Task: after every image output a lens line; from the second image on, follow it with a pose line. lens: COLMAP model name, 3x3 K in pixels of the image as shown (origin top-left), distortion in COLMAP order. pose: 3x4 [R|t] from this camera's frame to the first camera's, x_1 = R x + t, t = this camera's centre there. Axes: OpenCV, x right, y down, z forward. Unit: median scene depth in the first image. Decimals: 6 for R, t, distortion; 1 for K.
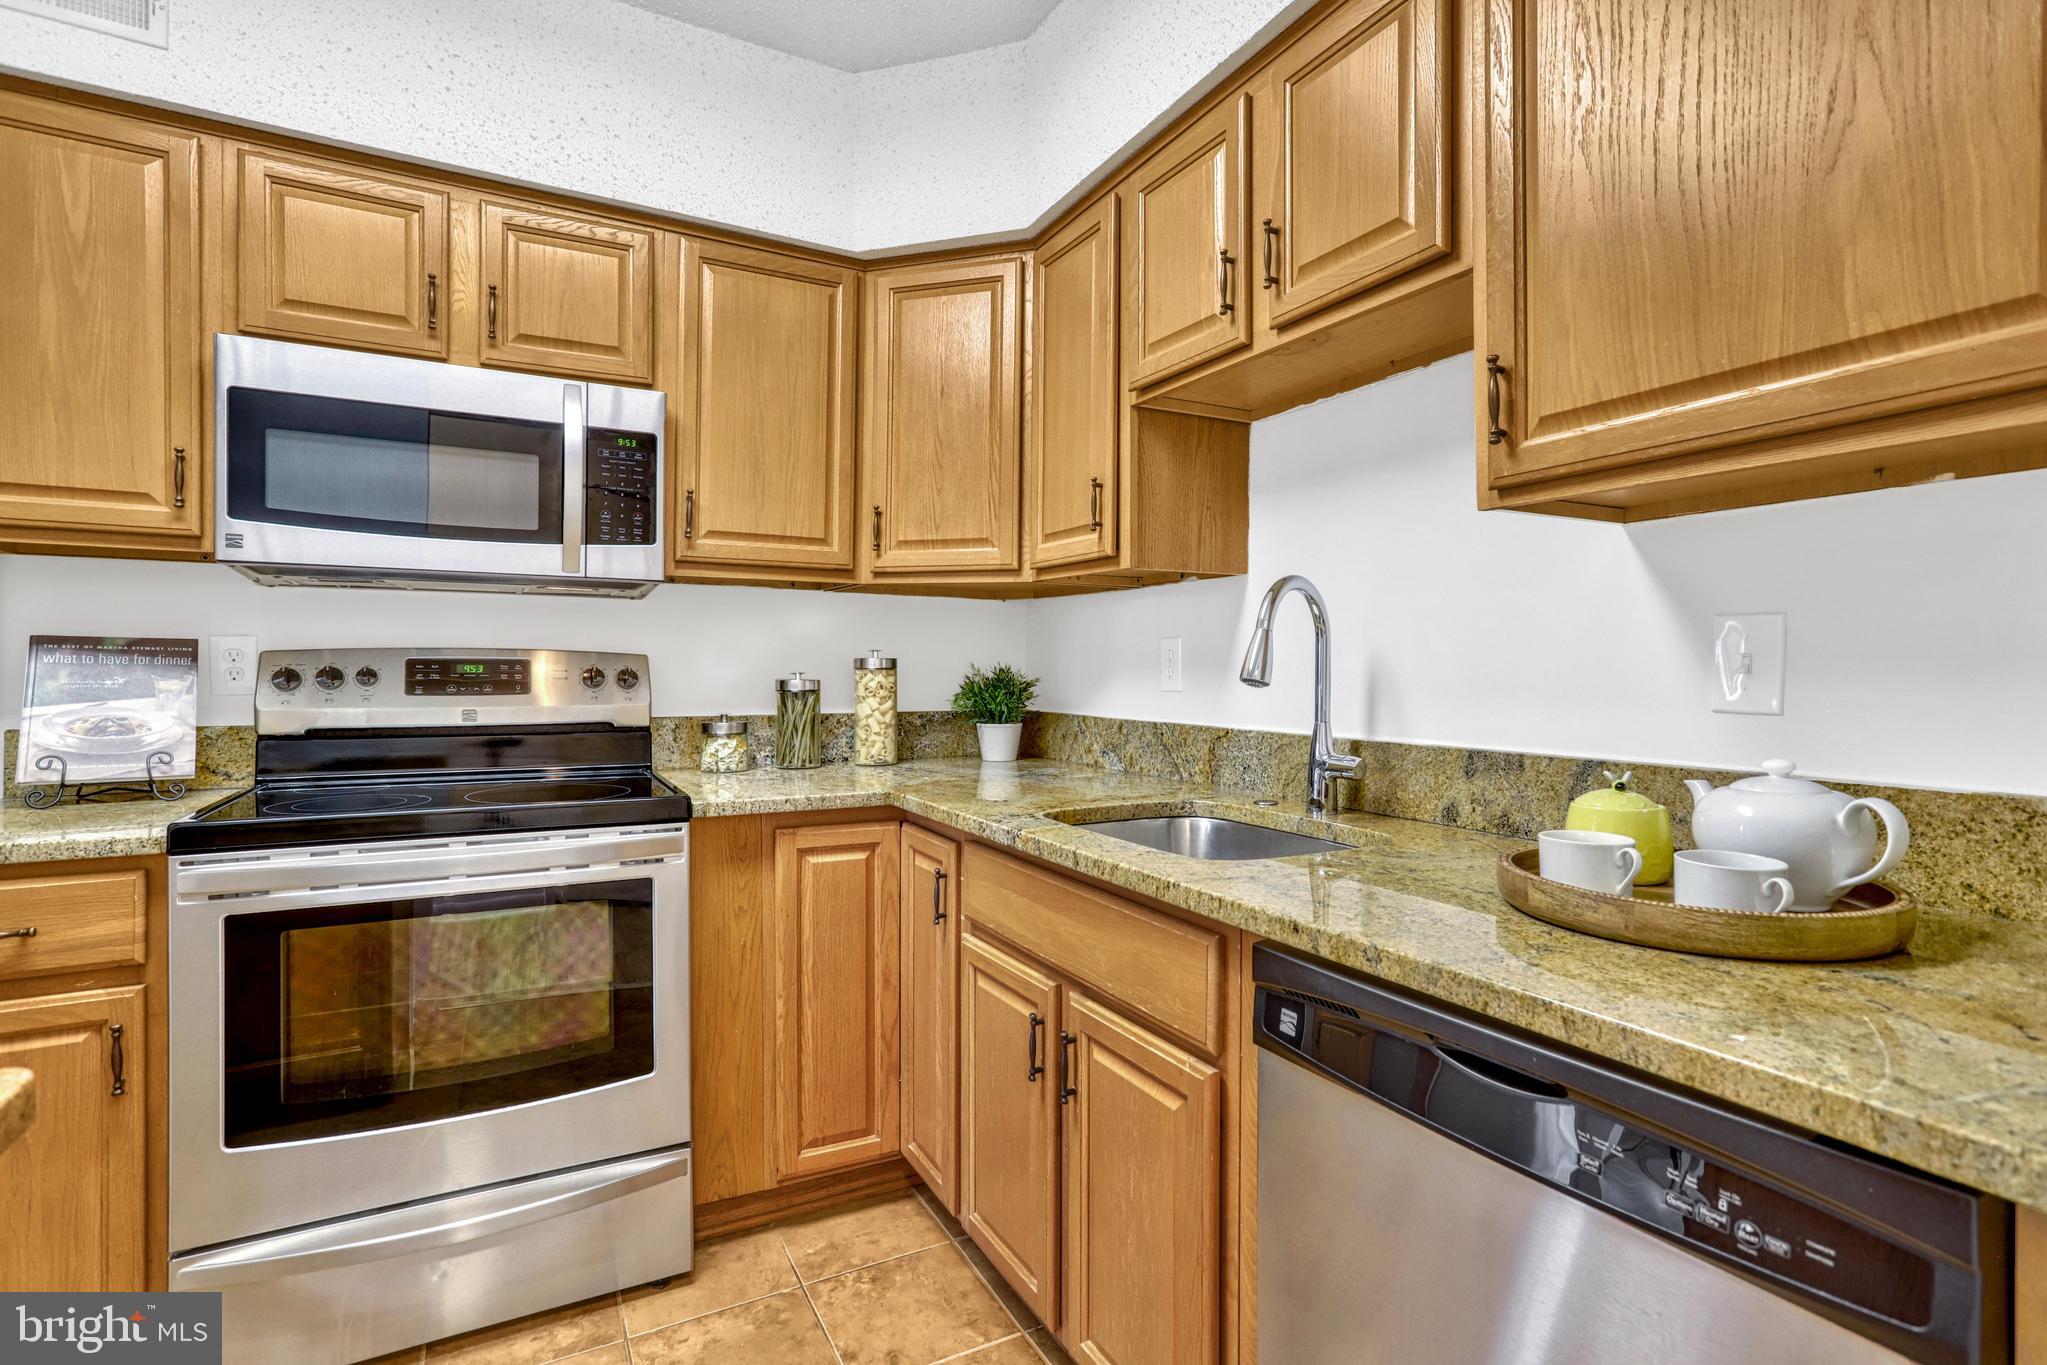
lens RADIAL K [[993.4, 0, 1035.3], [0, 993.4, 691.4], [0, 0, 1]] dist [-0.016668, 0.008034]
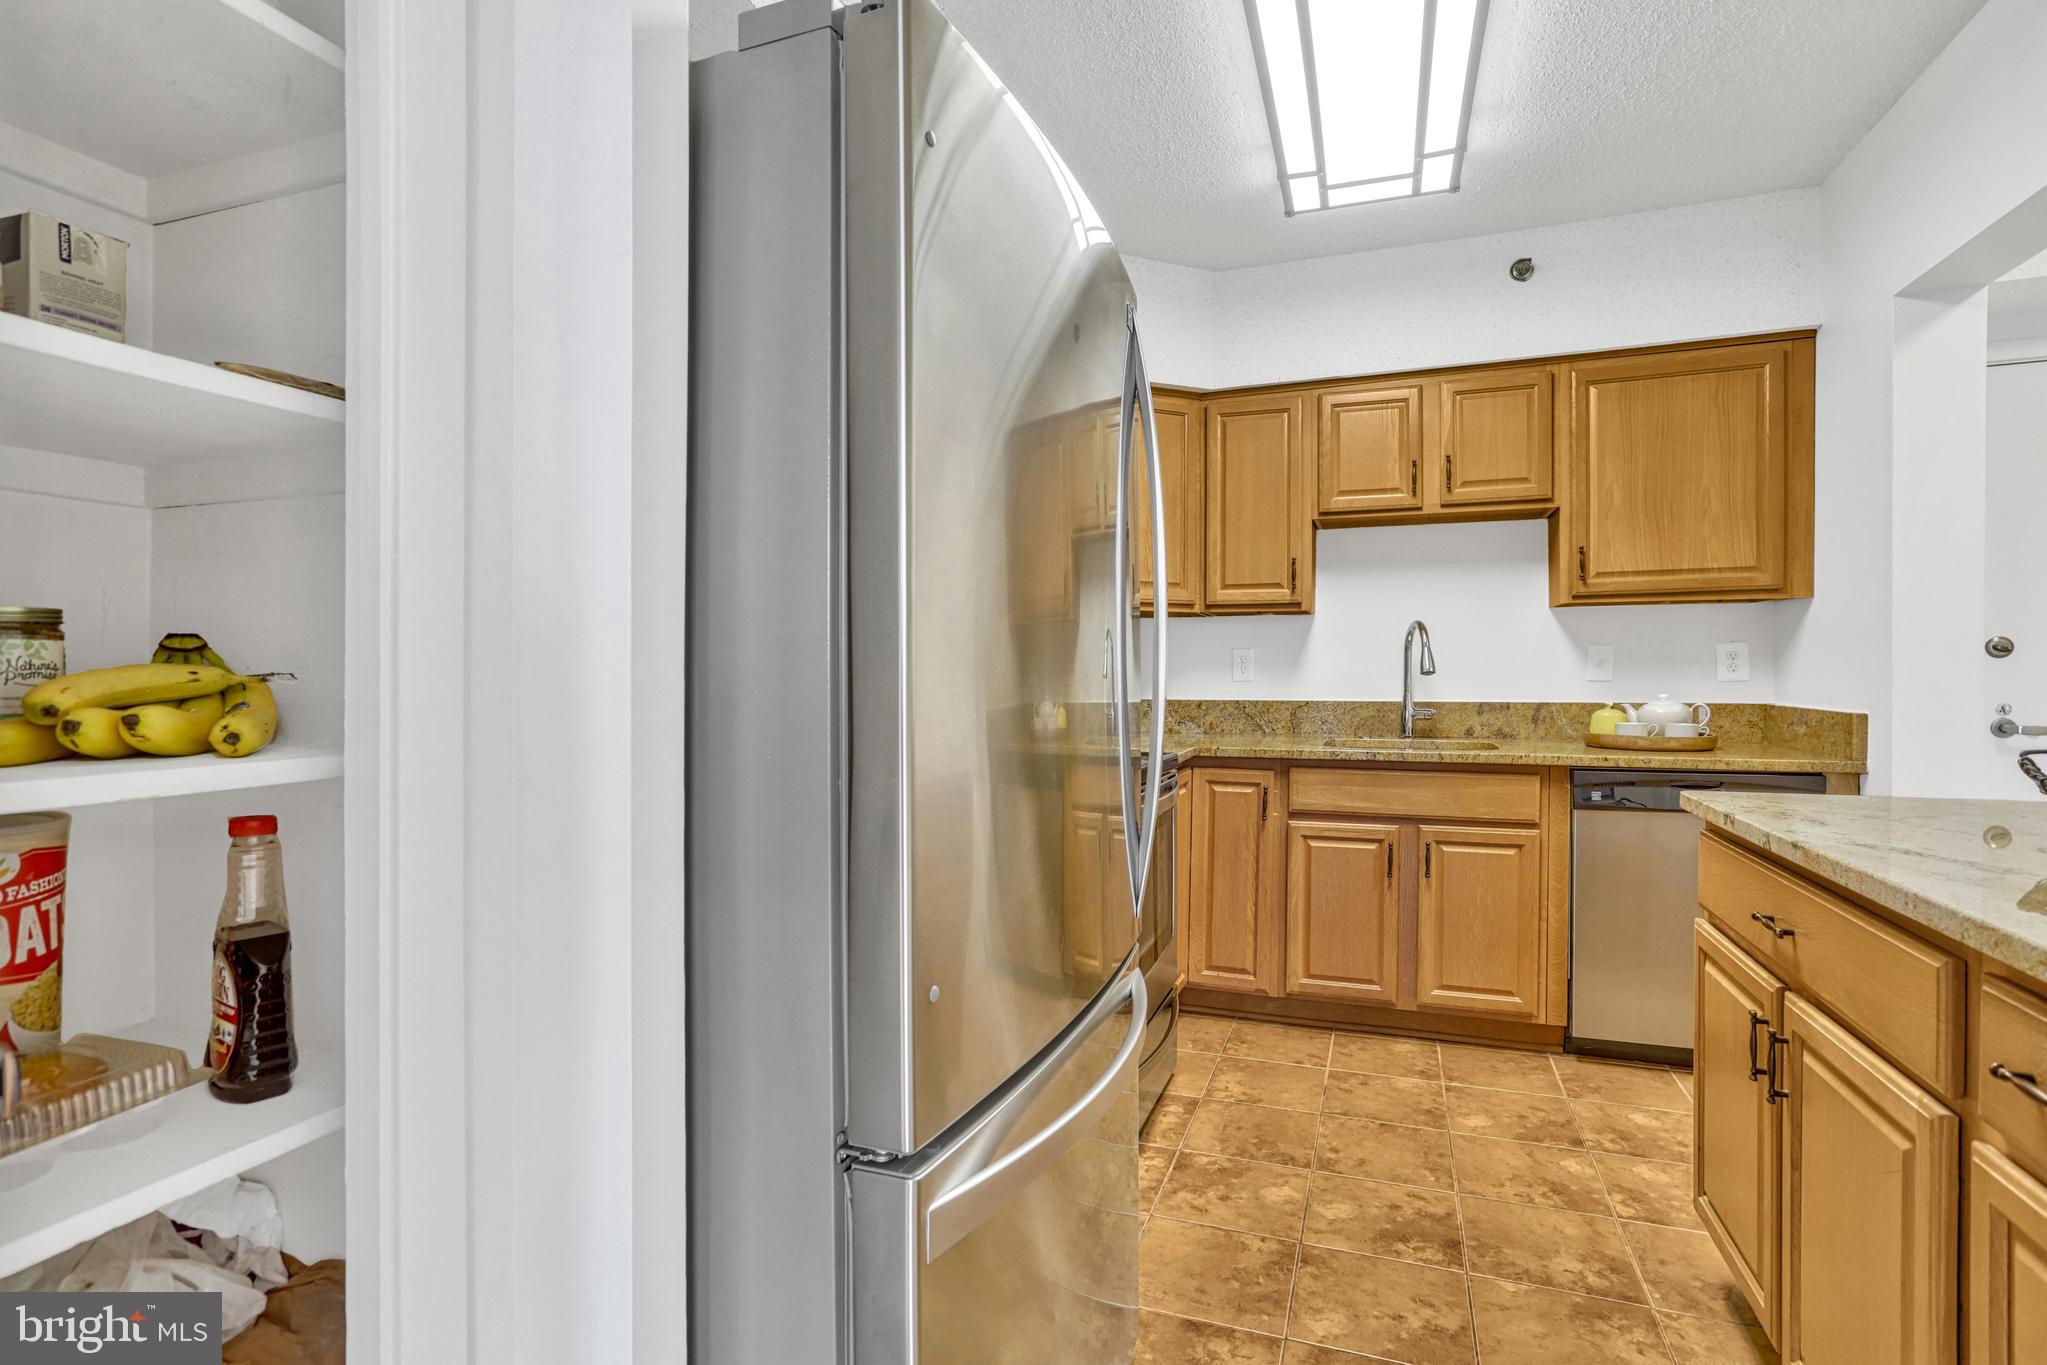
lens RADIAL K [[993.4, 0, 1025.0], [0, 993.4, 699.9], [0, 0, 1]] dist [-0.016668, 0.008034]
pose [[0.746531, -0.026983, 0.664803, -1.465628], [0.023249, 0.999625, 0.014466, -0.002160], [-0.664944, 0.004657, 0.746878, 0.011517]]
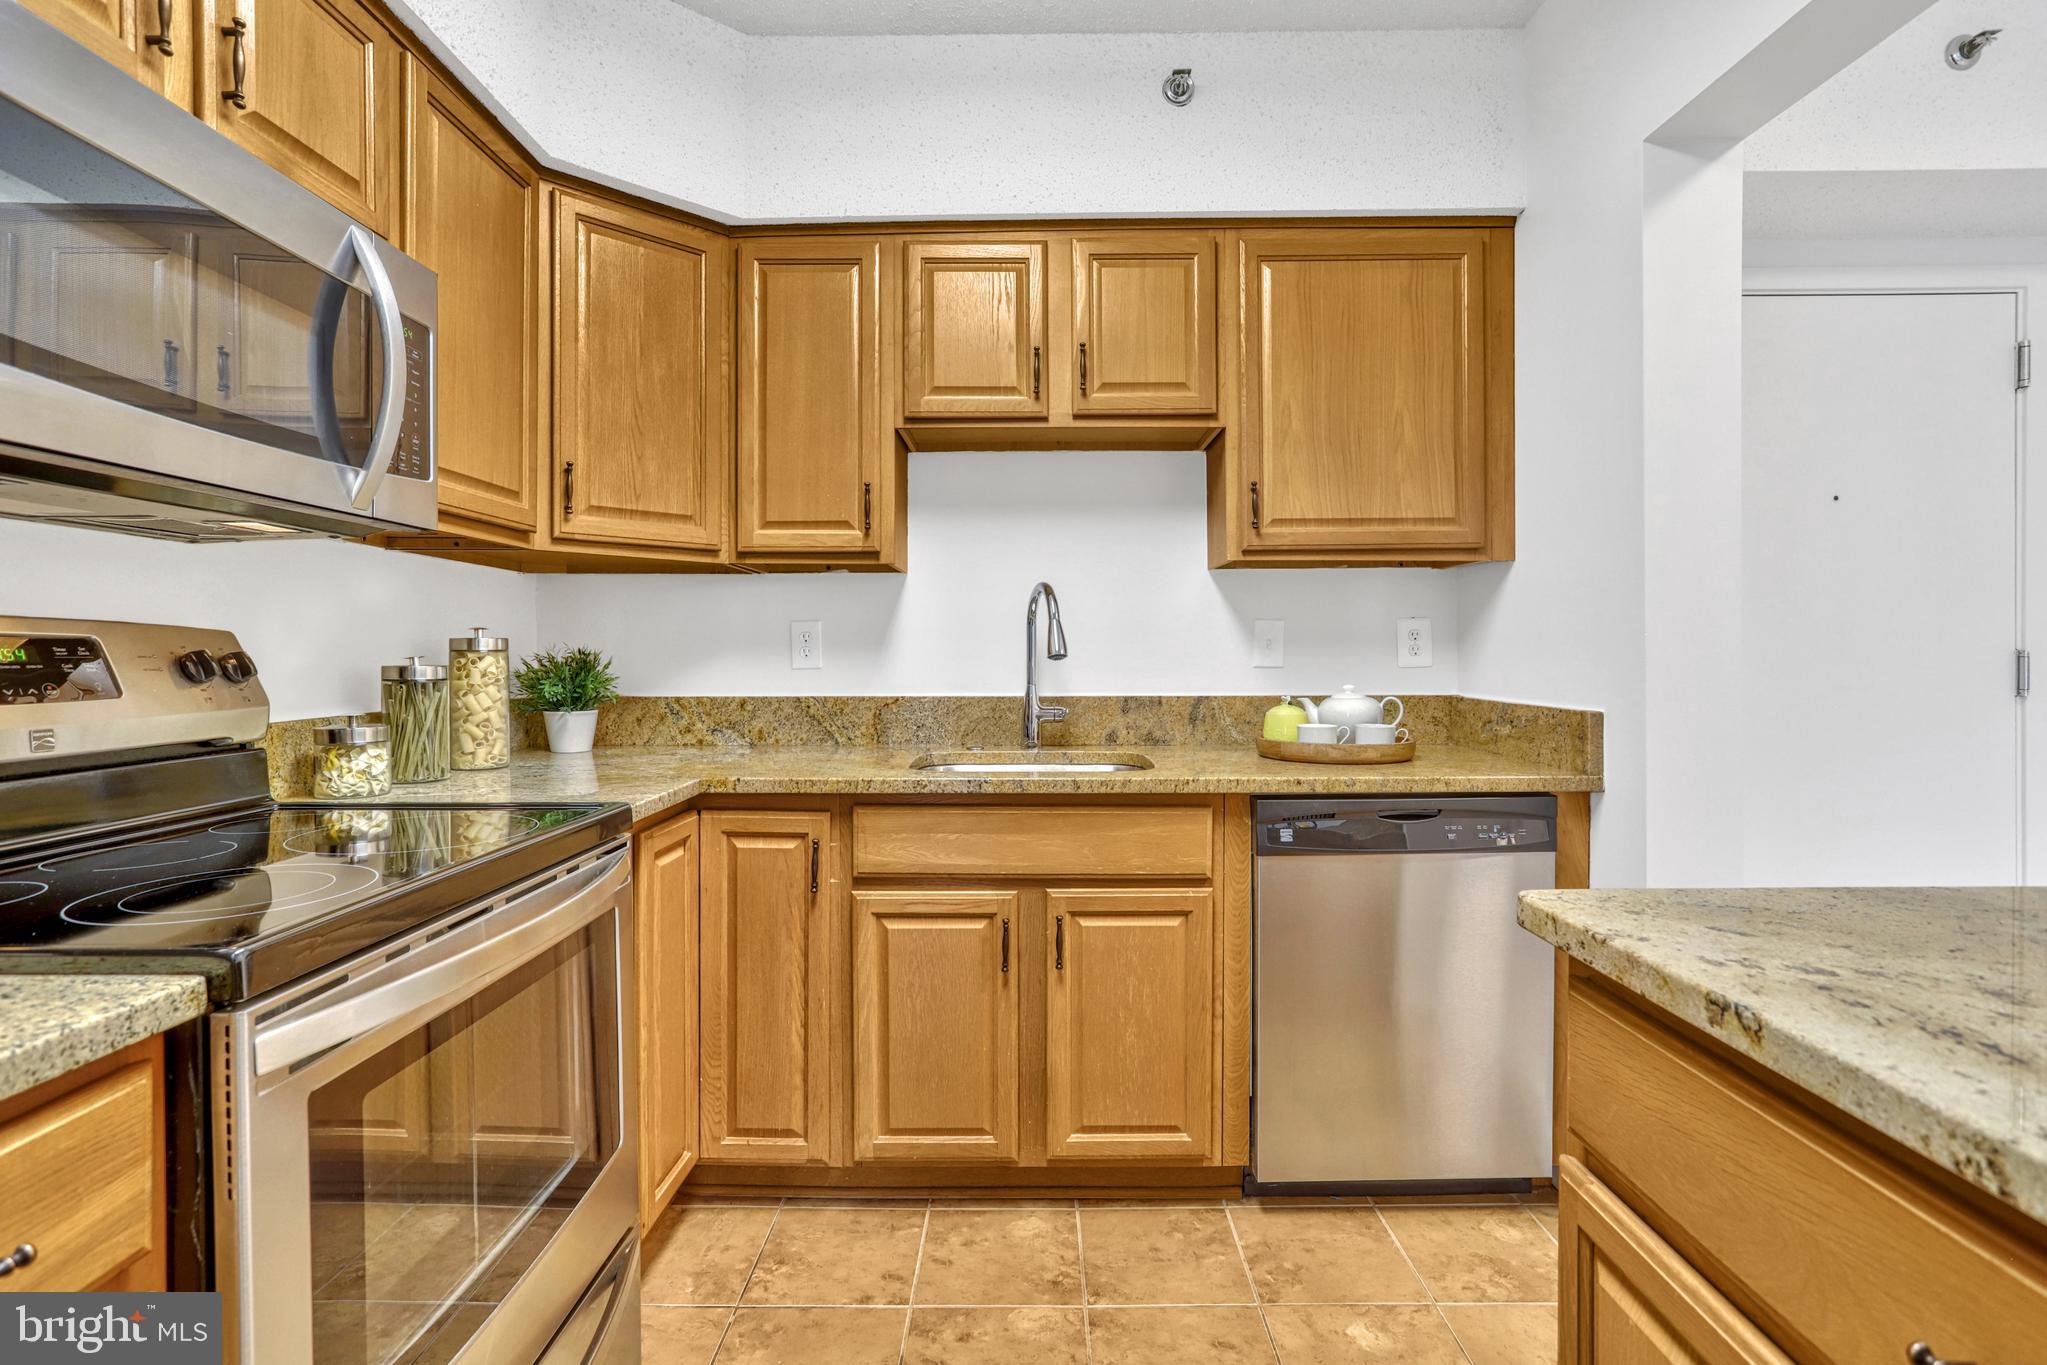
lens RADIAL K [[993.4, 0, 1023.6], [0, 993.4, 678.8], [0, 0, 1]] dist [-0.016668, 0.008034]
pose [[0.476217, -0.030465, 0.878800, -0.879091], [0.025903, 0.999452, 0.020611, -0.006982], [-0.878946, 0.012948, 0.476746, 0.292948]]
